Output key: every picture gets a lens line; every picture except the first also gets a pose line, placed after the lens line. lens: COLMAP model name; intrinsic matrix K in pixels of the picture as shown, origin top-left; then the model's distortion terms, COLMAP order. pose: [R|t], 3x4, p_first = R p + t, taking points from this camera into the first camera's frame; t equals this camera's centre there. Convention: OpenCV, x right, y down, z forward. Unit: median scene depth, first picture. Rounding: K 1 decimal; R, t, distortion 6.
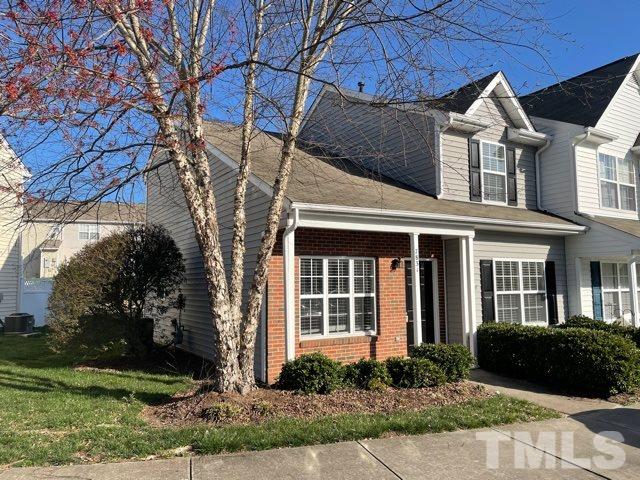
lens RADIAL K [[478.7, 0, 318.8], [0, 478.7, 242.6], [0, 0, 1]] dist [0.066955, -0.068627]
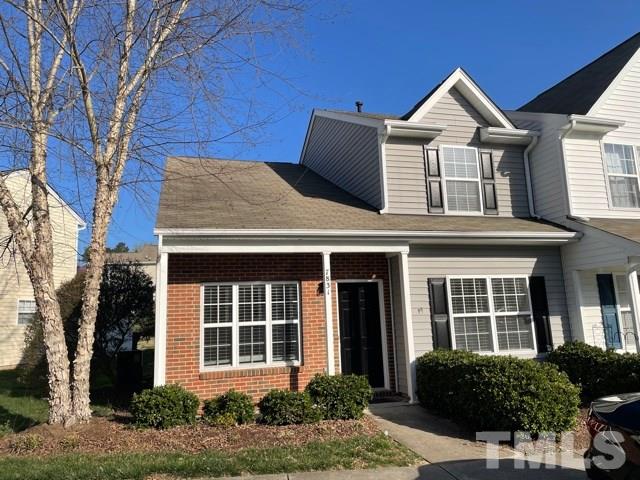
lens RADIAL K [[478.7, 0, 323.5], [0, 478.7, 237.5], [0, 0, 1]] dist [0.066955, -0.068627]
pose [[0.963795, -0.071095, -0.256993, 0.496040], [0.051719, 0.995339, -0.081391, 0.029940], [0.261582, 0.065152, 0.962980, 0.126890]]
